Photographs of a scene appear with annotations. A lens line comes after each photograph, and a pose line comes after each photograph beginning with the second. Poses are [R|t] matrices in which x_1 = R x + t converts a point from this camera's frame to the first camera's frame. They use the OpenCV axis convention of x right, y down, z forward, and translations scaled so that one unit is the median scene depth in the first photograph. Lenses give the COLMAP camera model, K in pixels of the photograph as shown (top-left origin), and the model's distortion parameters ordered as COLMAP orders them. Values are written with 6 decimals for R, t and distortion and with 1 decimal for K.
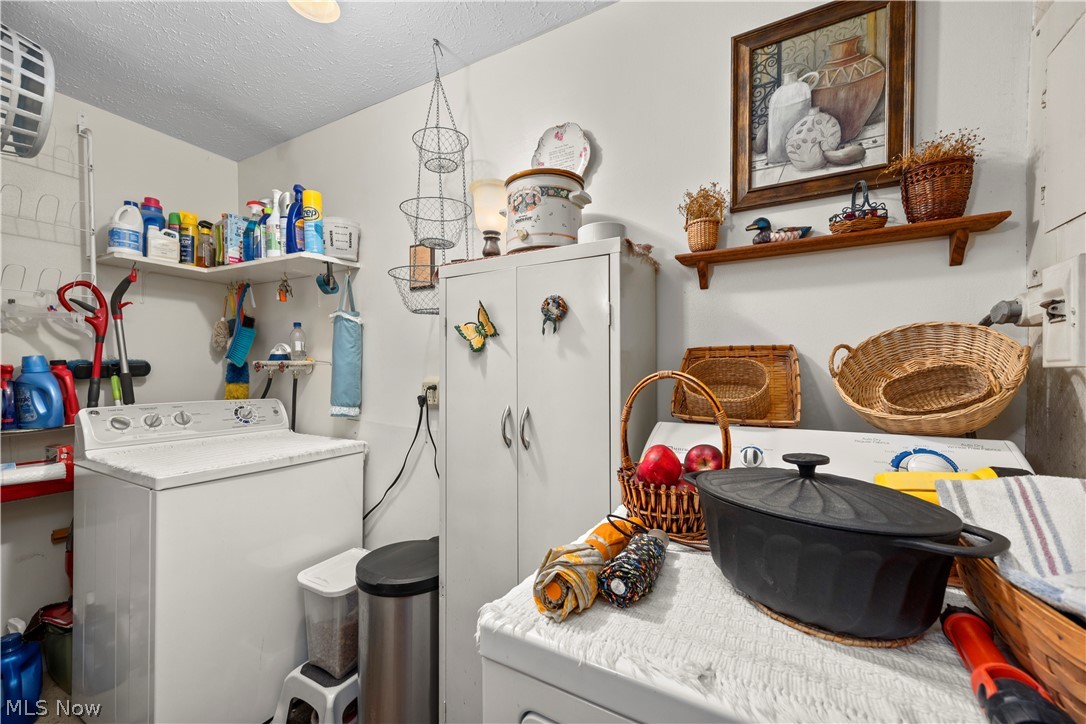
lens RADIAL K [[436.9, 0, 544.2], [0, 436.9, 368.2], [0, 0, 1]] dist [0.007454, -0.001123]
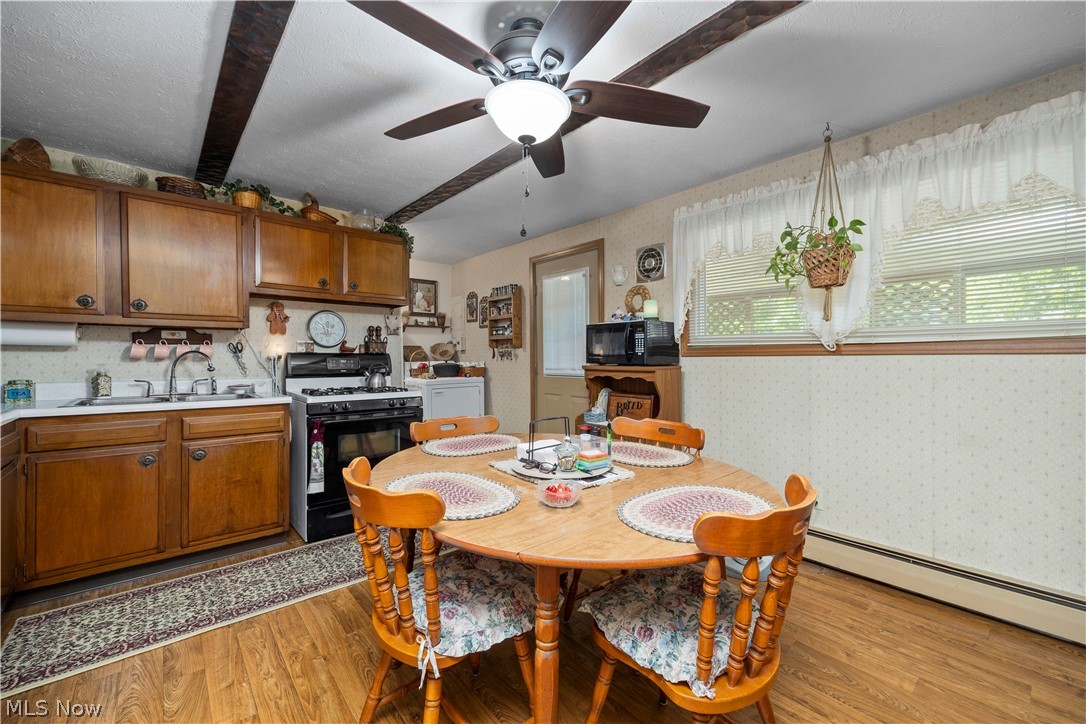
lens RADIAL K [[436.9, 0, 549.7], [0, 436.9, 361.5], [0, 0, 1]] dist [0.007454, -0.001123]
pose [[0.333535, -0.002250, 0.942735, -3.877919], [0.004549, 0.999989, 0.000777, 0.143535], [-0.942727, 0.004030, 0.333542, -2.179338]]
